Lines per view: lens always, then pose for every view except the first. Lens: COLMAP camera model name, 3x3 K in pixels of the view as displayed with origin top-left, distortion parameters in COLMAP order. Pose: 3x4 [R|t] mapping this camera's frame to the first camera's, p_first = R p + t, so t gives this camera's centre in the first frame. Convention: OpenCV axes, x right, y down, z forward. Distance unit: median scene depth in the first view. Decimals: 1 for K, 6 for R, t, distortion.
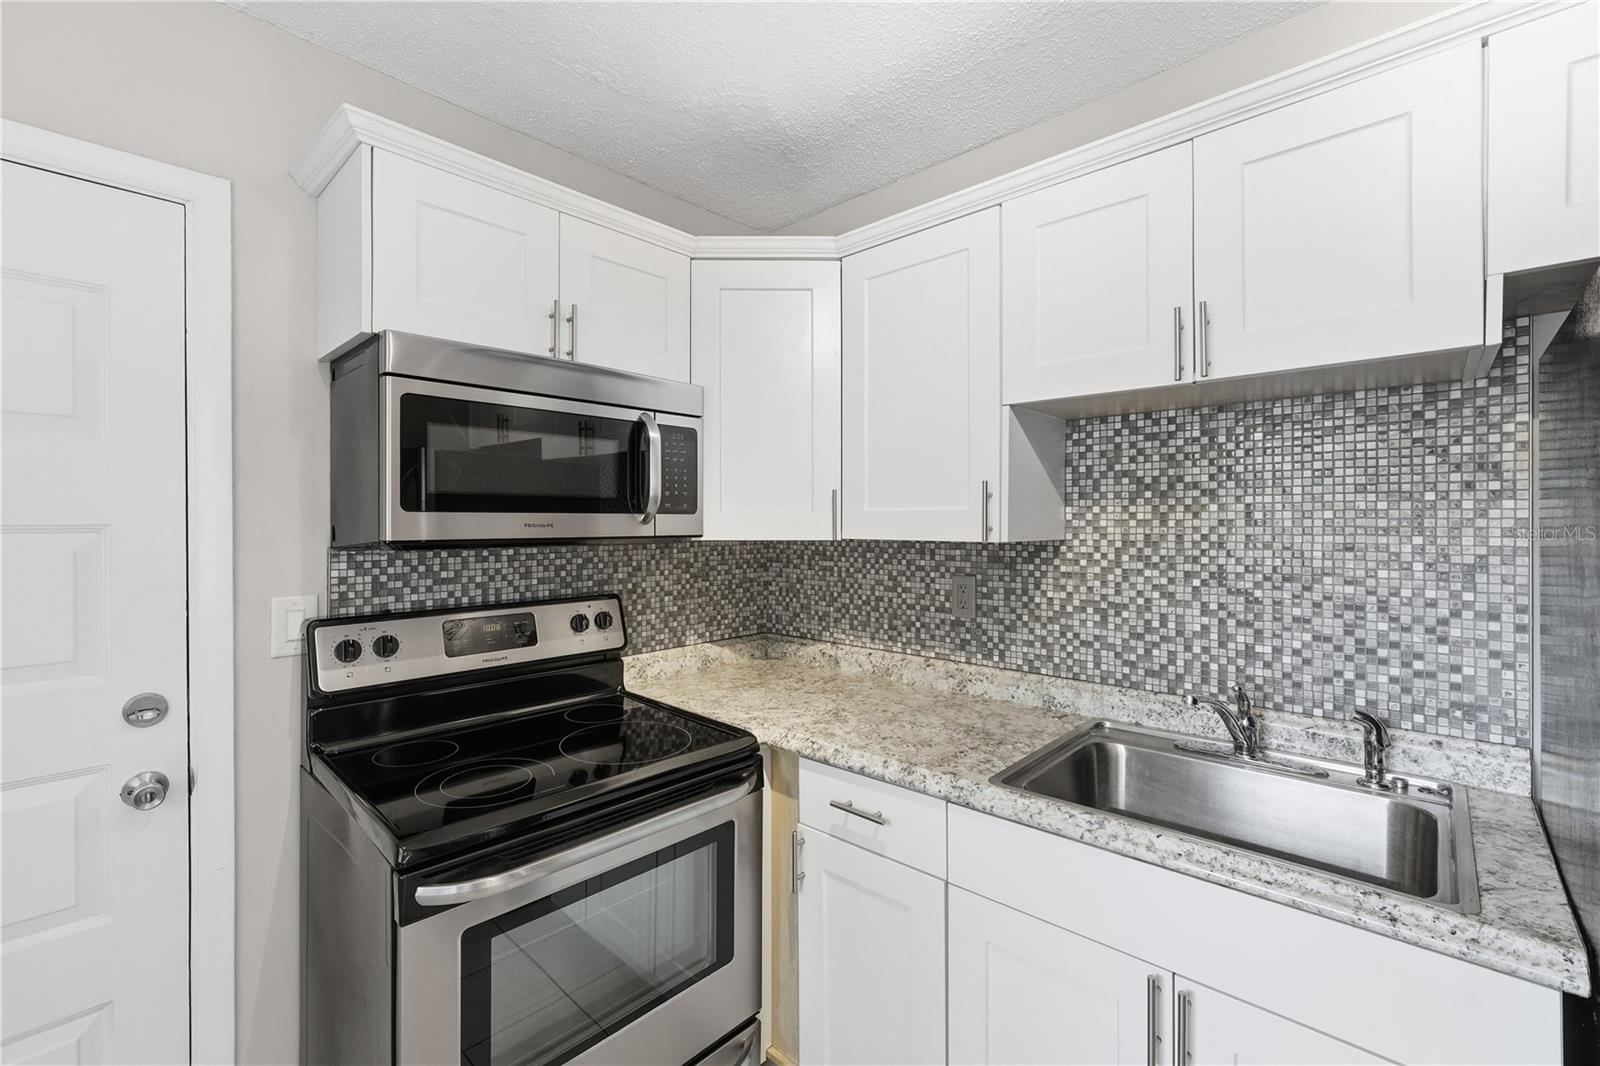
lens RADIAL K [[690.8, 0, 784.7], [0, 690.8, 519.5], [0, 0, 1]] dist [-0.000504, -0.000073]
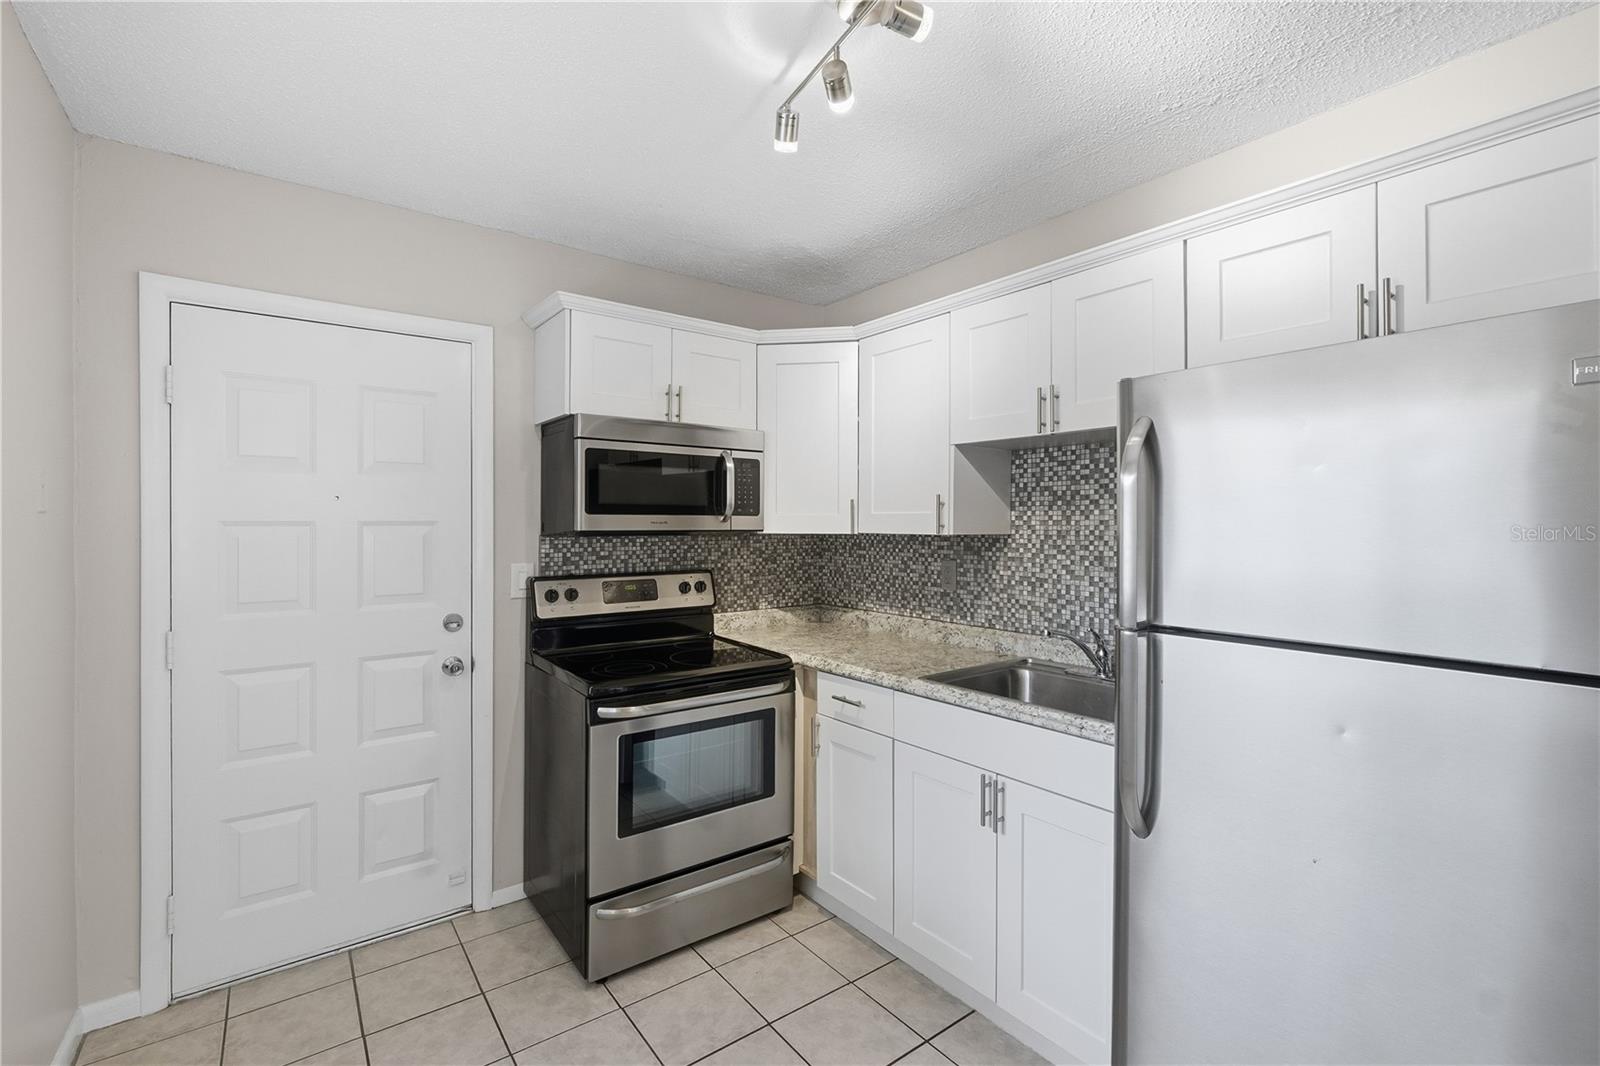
lens RADIAL K [[693.6, 0, 779.6], [0, 693.6, 518.1], [0, 0, 1]] dist [-0.003601, -0.000229]
pose [[0.984900, 0.002666, -0.173106, 0.195664], [-0.003308, 0.999989, -0.003421, 0.002496], [0.173095, 0.003942, 0.984897, -0.530248]]
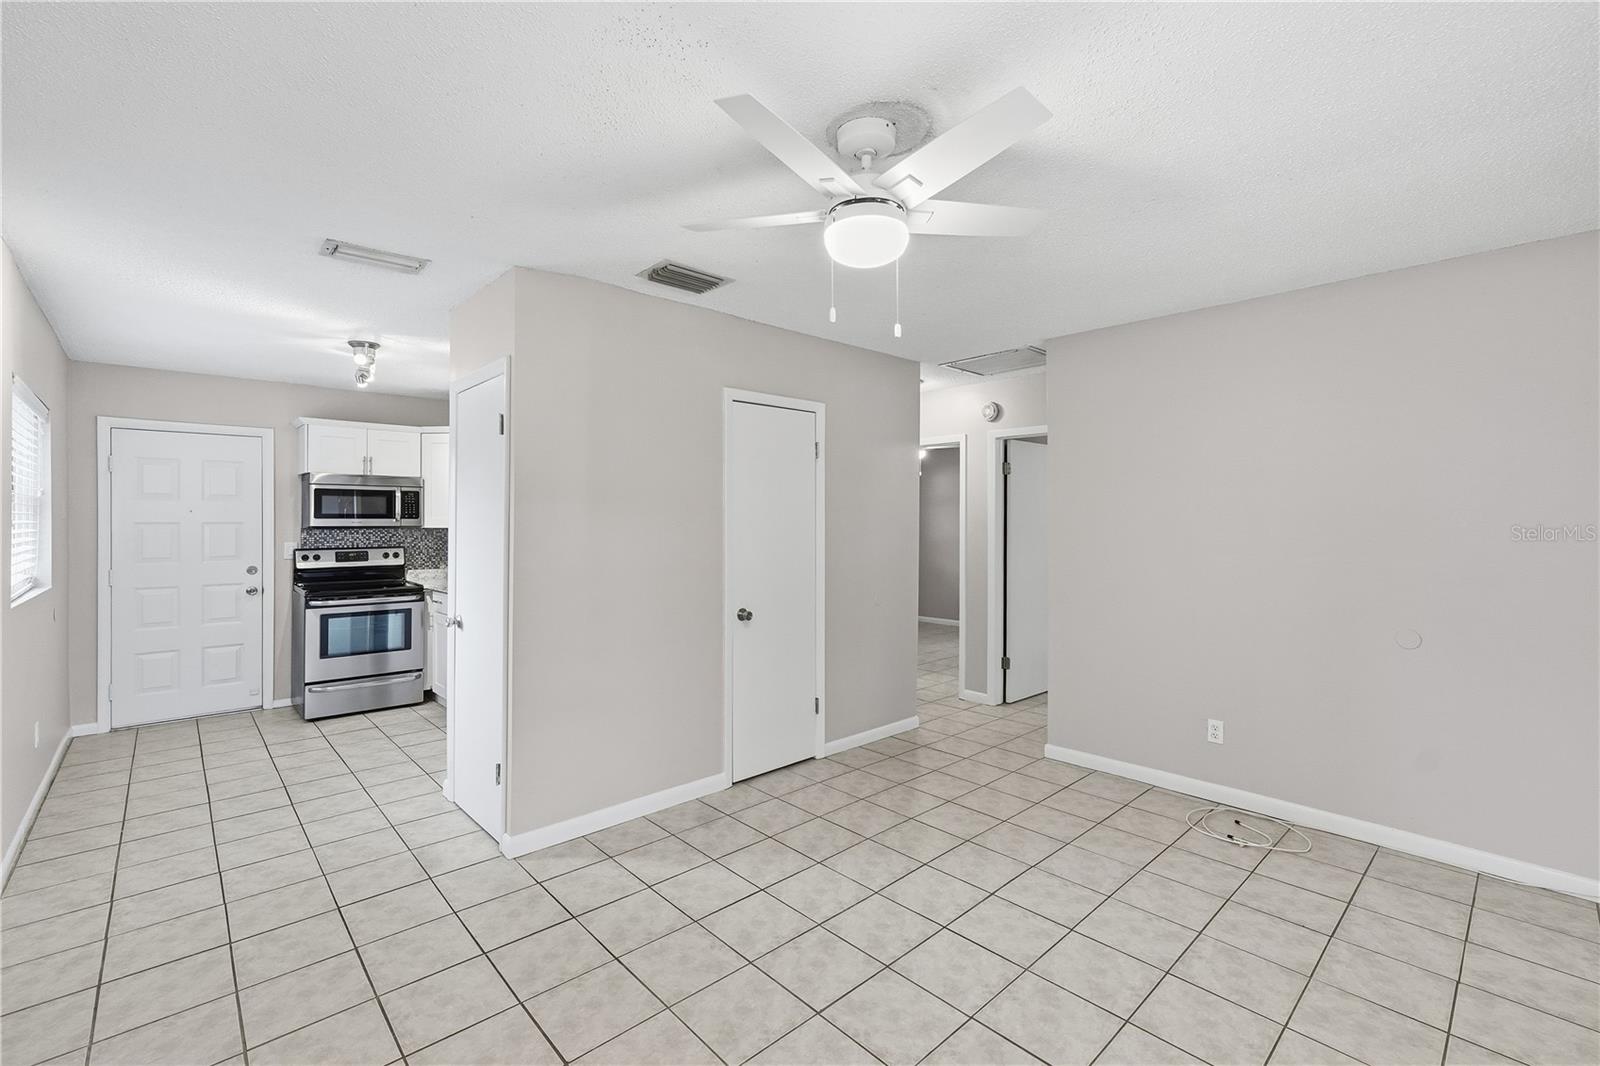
lens RADIAL K [[696.7, 0, 768.3], [0, 696.7, 515.1], [0, 0, 1]] dist [0.005817, 0.000183]
pose [[0.996959, 0.001029, -0.077921, 1.811821], [-0.001424, 0.999986, -0.005020, -0.012079], [0.077914, 0.005116, 0.996947, -2.146017]]
